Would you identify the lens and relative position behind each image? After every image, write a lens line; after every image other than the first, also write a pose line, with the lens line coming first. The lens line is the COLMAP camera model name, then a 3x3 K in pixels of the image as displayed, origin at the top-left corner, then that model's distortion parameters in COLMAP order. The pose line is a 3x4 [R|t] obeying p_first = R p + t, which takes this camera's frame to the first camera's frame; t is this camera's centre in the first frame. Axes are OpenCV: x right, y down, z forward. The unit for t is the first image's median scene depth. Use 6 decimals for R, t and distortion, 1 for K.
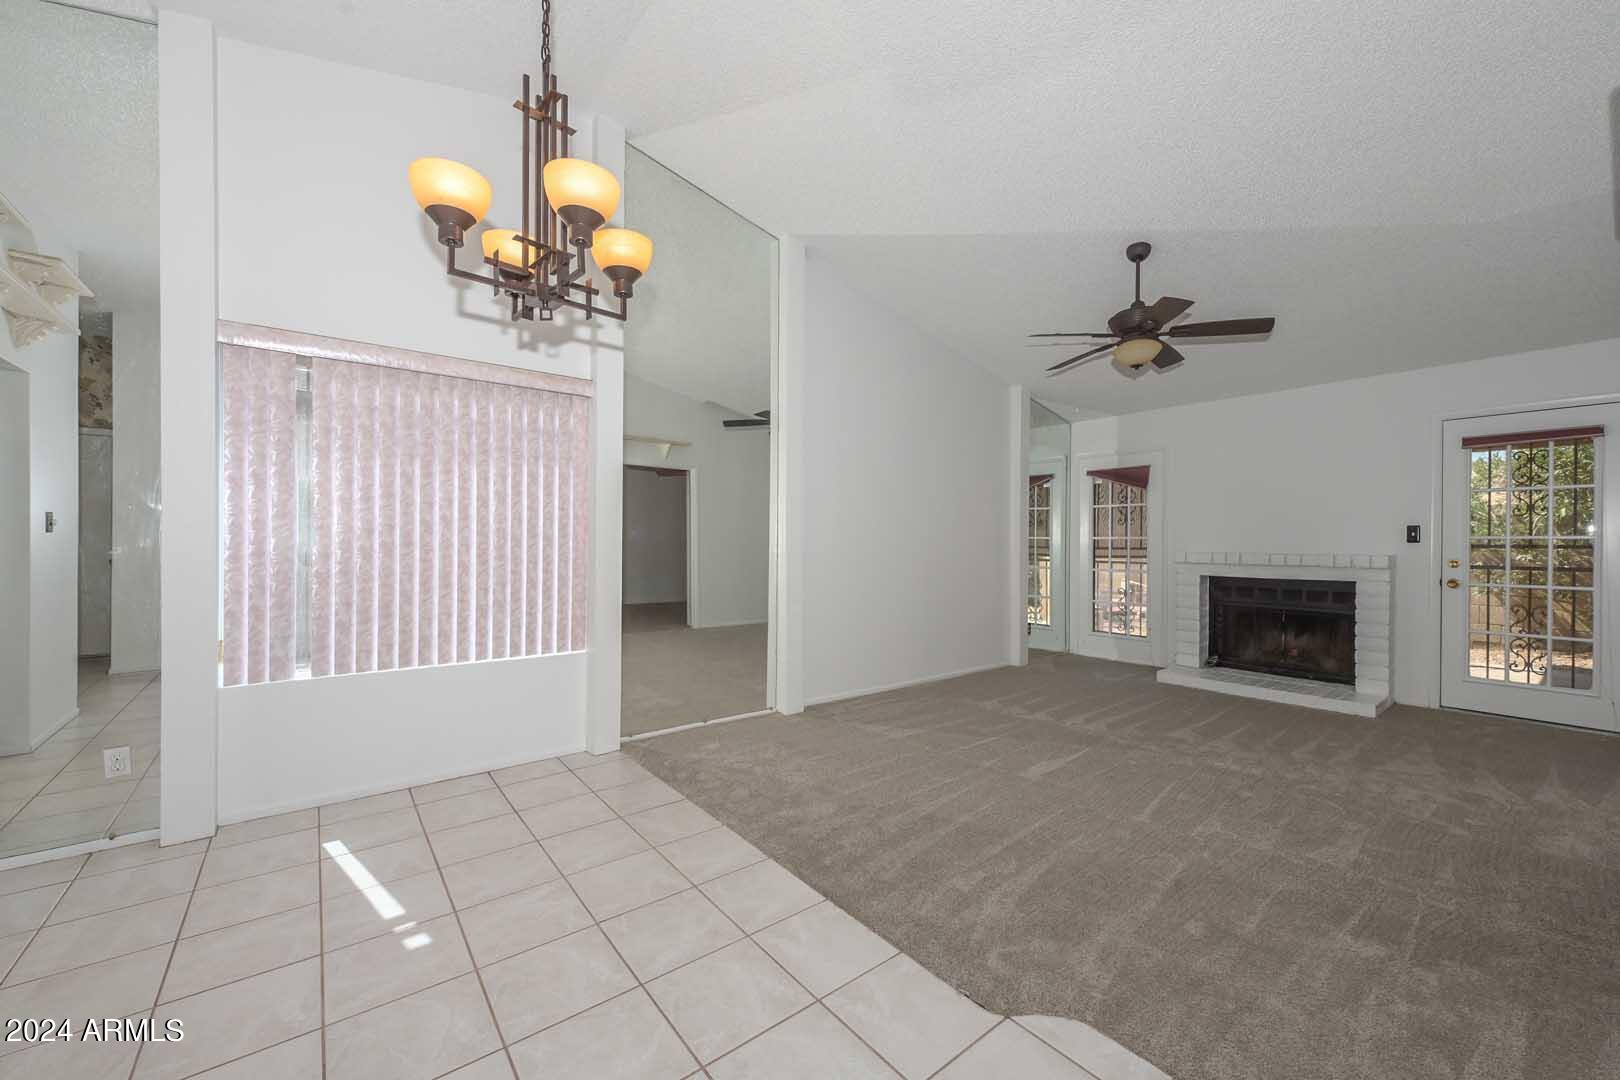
lens RADIAL K [[632.2, 0, 807.8], [0, 632.2, 540.0], [0, 0, 1]] dist [0.002829, -0.001646]
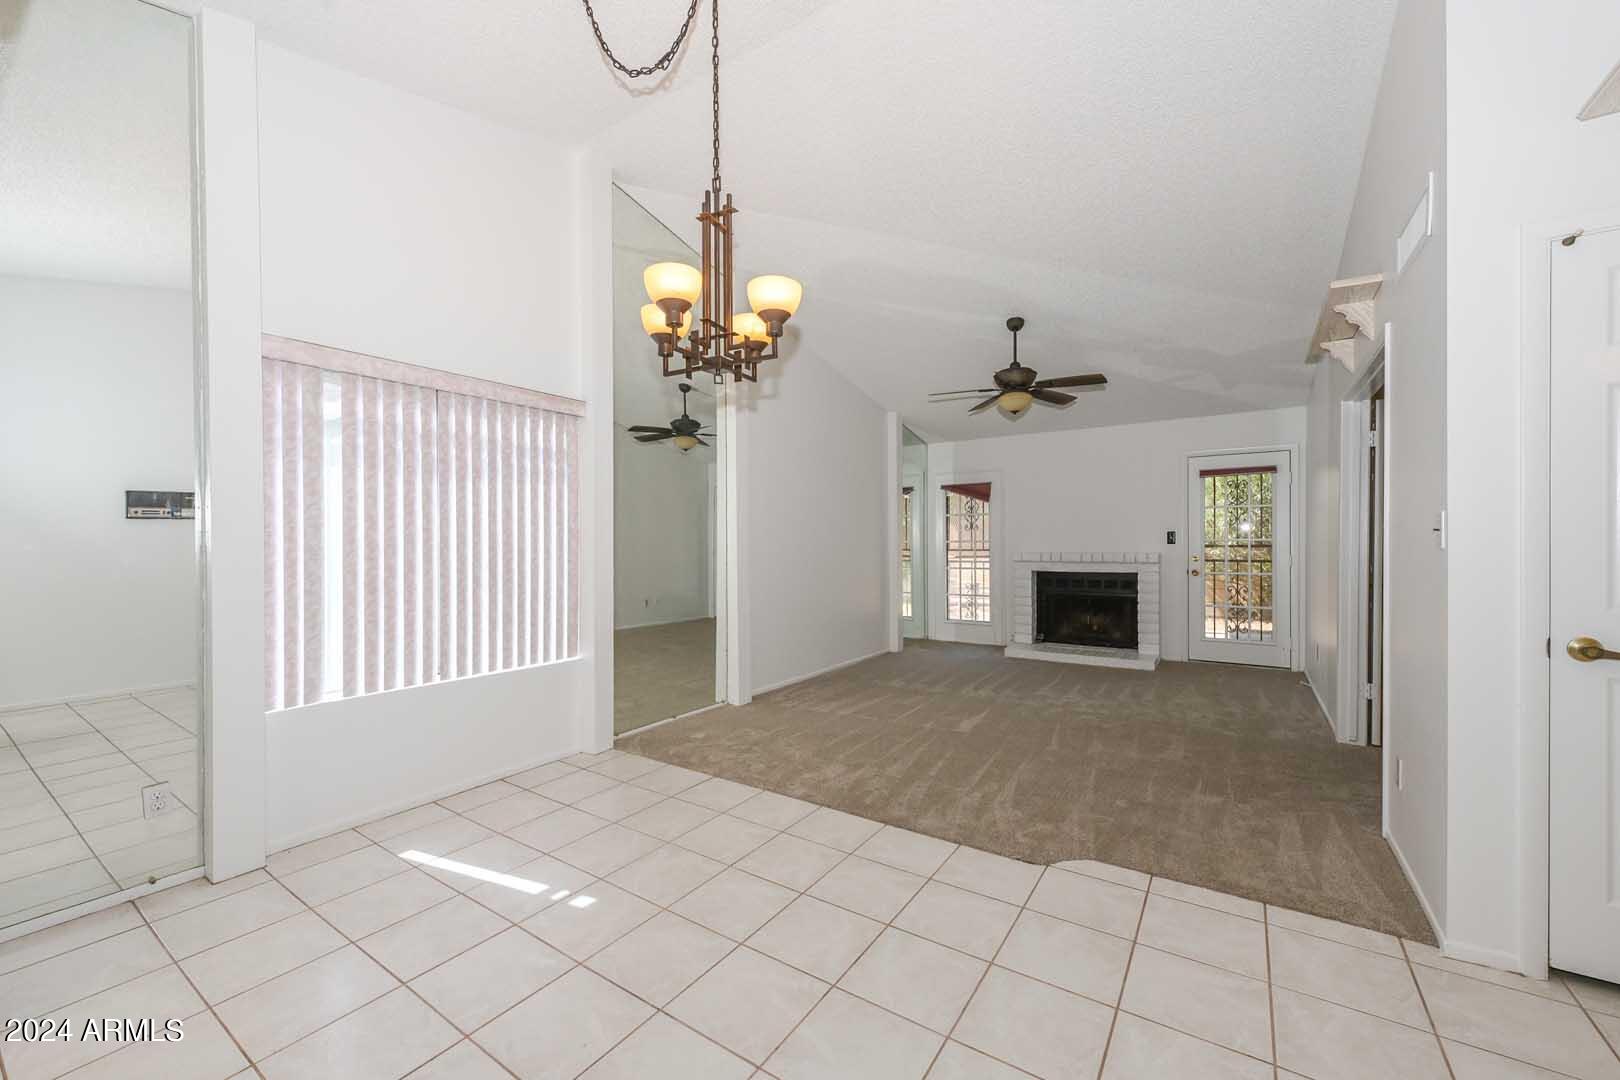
lens RADIAL K [[632.2, 0, 813.7], [0, 632.2, 542.3], [0, 0, 1]] dist [0.002829, -0.001646]
pose [[0.953026, -0.010414, 0.302708, -0.295248], [0.009931, 0.999946, 0.003135, -0.016052], [-0.302724, 0.000019, 0.953078, -0.123906]]
